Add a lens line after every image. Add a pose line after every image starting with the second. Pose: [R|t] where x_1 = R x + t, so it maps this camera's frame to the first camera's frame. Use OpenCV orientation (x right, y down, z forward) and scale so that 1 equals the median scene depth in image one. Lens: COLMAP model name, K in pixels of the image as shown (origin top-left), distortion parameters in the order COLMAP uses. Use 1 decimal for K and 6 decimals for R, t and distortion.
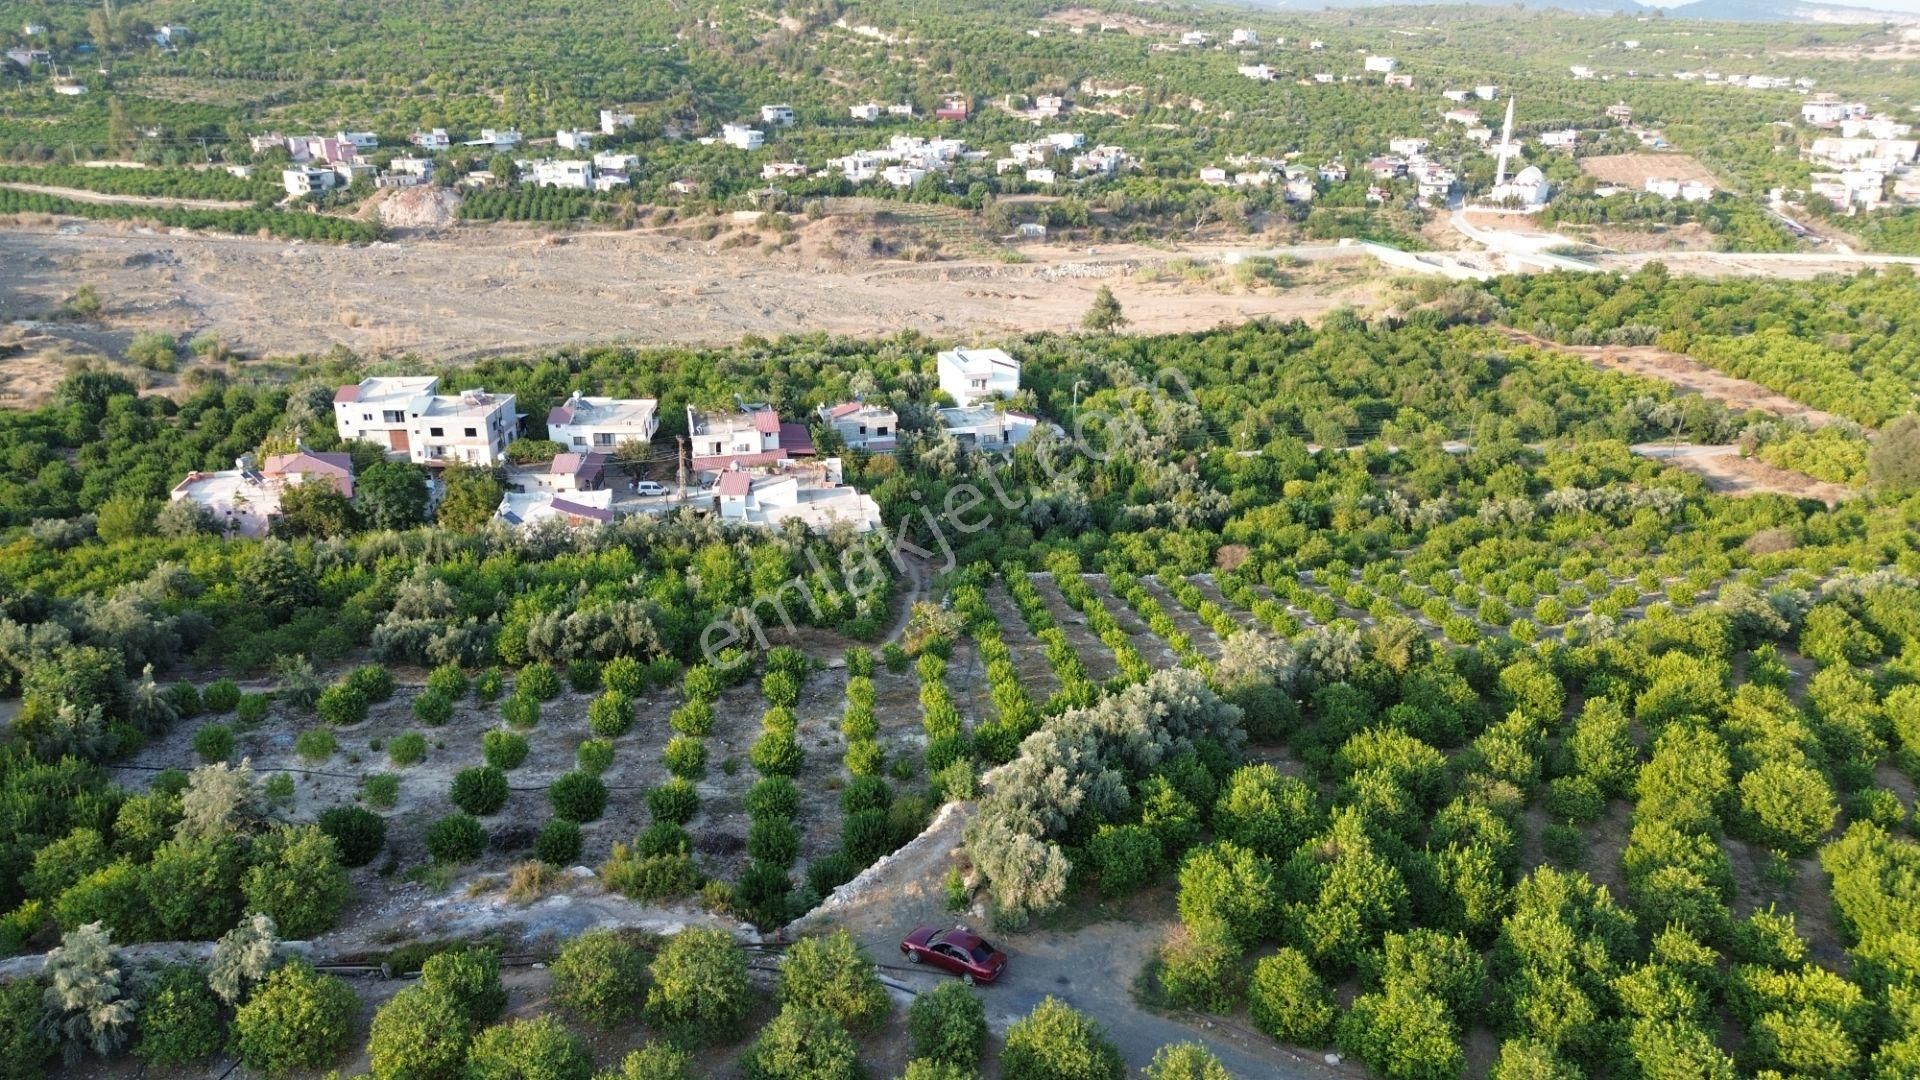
lens RADIAL K [[1365.5, 0, 967.8], [0, 1365.5, 539.8], [0, 0, 1]] dist [0.065318, -0.062121]
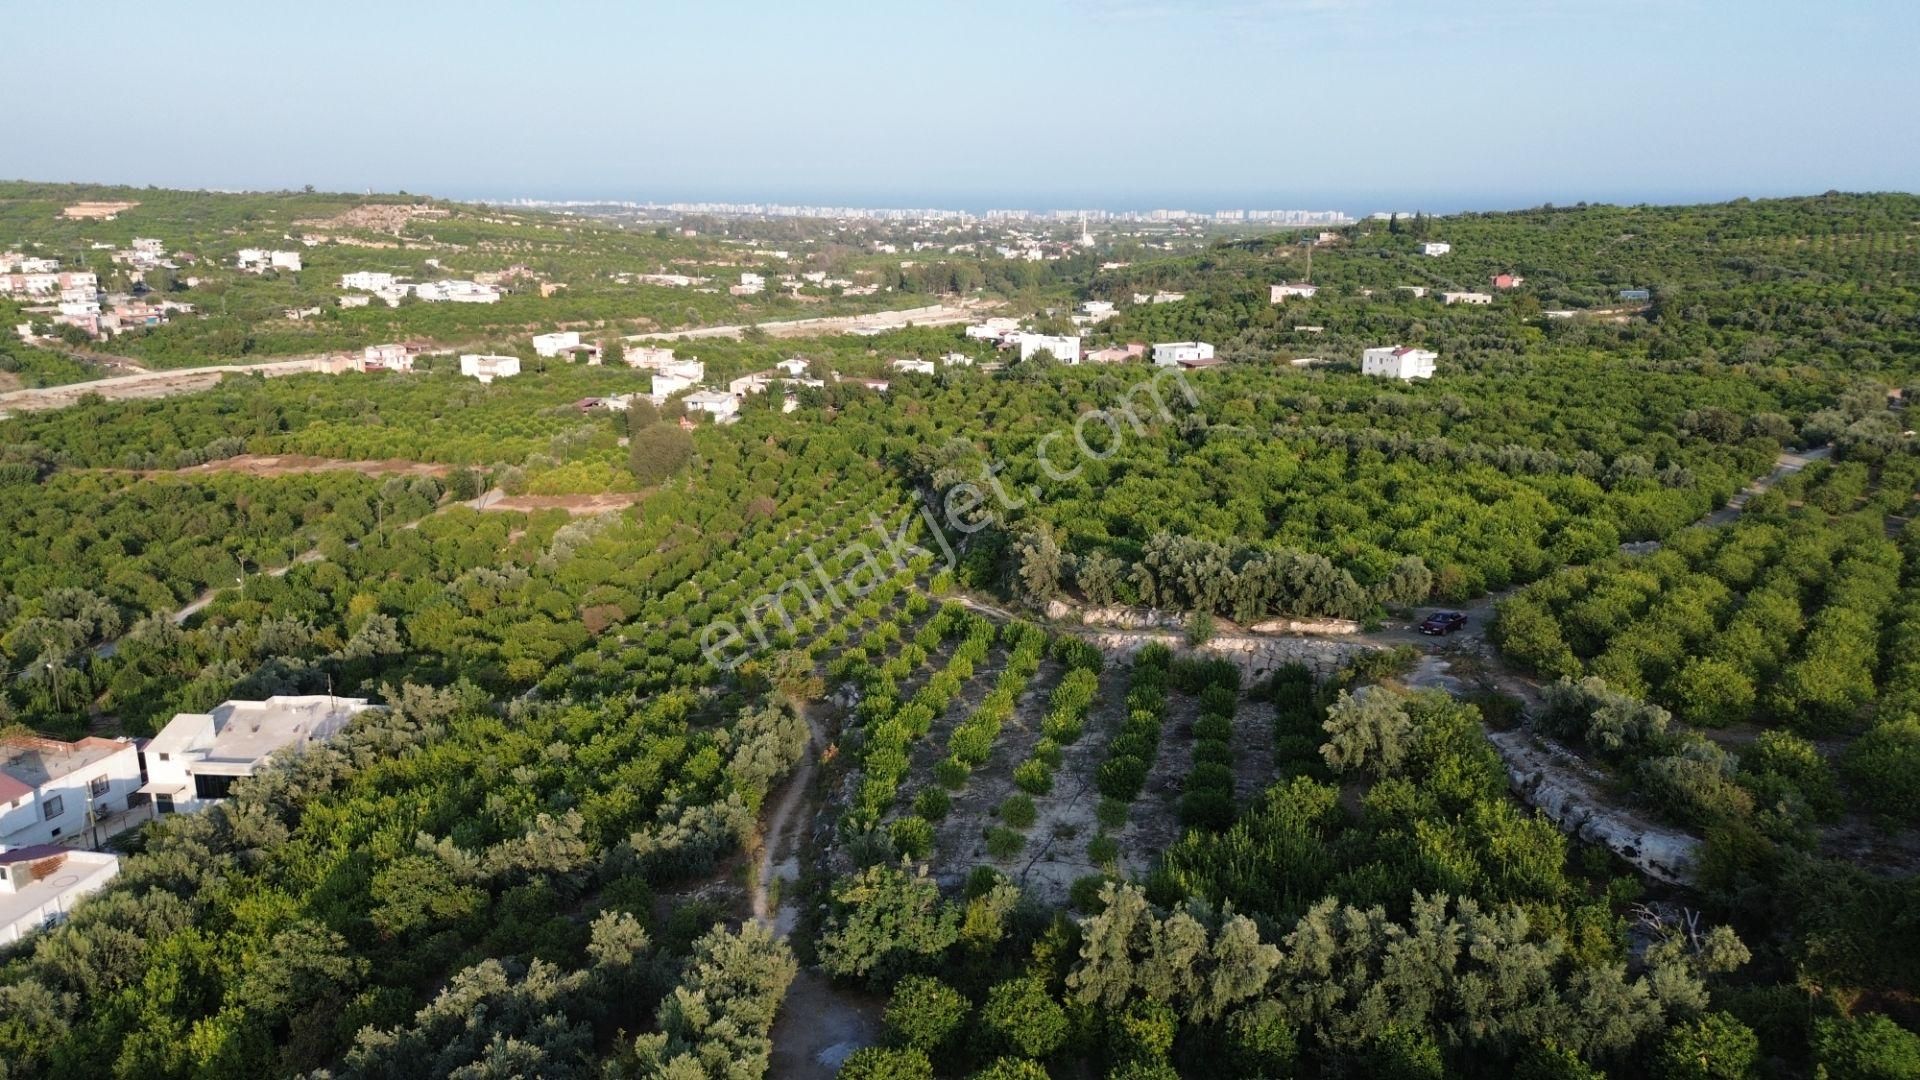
lens RADIAL K [[1365.5, 0, 968.7], [0, 1365.5, 551.8], [0, 0, 1]] dist [0.065318, -0.062121]
pose [[0.297126, -0.256254, 0.919810, -0.172512], [0.337621, 0.929281, 0.149831, -0.024669], [-0.893157, 0.266028, 0.362630, 0.088638]]
